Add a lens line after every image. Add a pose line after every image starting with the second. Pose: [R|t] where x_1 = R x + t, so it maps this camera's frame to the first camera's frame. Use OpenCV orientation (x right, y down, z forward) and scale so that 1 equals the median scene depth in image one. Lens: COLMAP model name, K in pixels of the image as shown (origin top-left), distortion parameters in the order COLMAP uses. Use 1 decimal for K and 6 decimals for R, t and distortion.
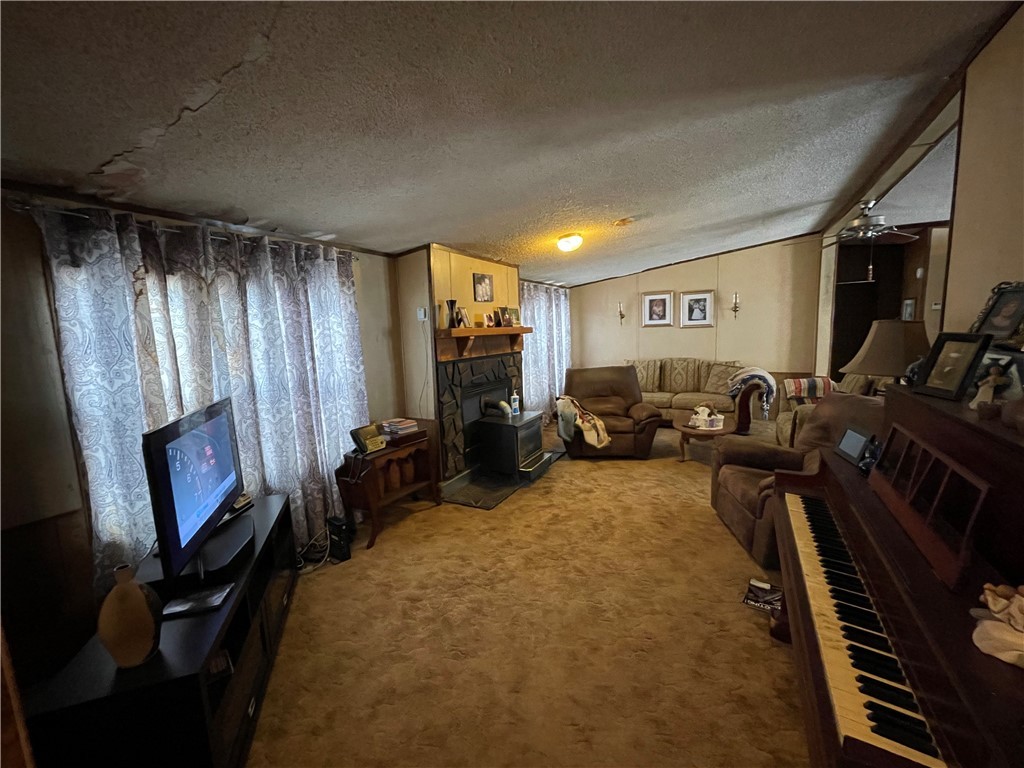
lens RADIAL K [[413.8, 0, 513.5], [0, 413.8, 382.7], [0, 0, 1]] dist [0.002190, 0.000717]
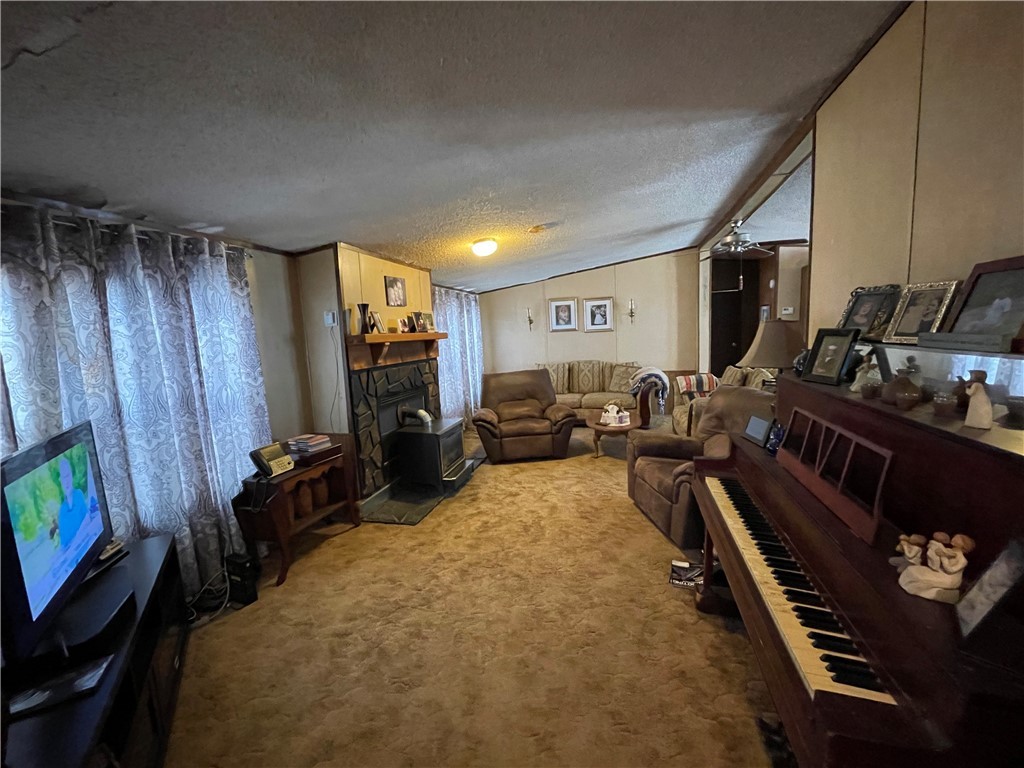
lens RADIAL K [[413.8, 0, 513.3], [0, 413.8, 382.2], [0, 0, 1]] dist [0.002190, 0.000717]
pose [[0.973184, -0.039049, 0.226690, -0.056707], [0.043204, 0.998976, -0.013393, 0.005166], [-0.225935, 0.022828, 0.973875, 0.027884]]
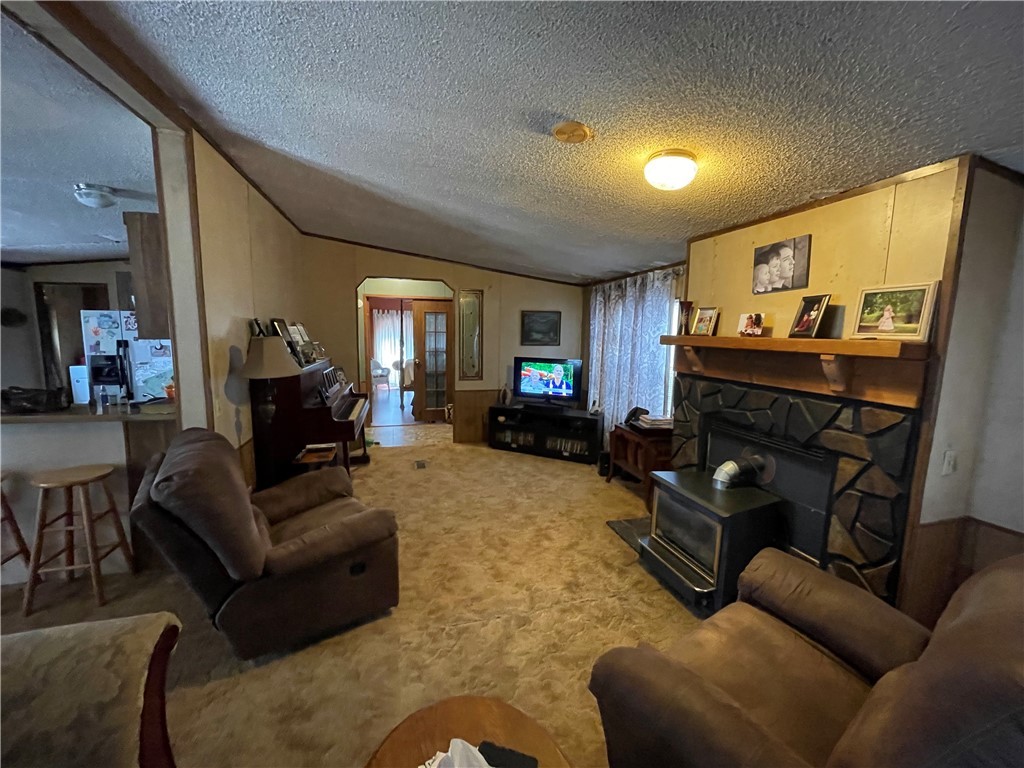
lens RADIAL K [[413.8, 0, 508.1], [0, 413.8, 385.4], [0, 0, 1]] dist [0.002190, 0.000717]
pose [[-0.723953, 0.113688, -0.680417, 1.018816], [-0.081041, 0.965481, 0.247545, -0.310939], [0.685073, 0.234352, -0.689750, 2.000030]]
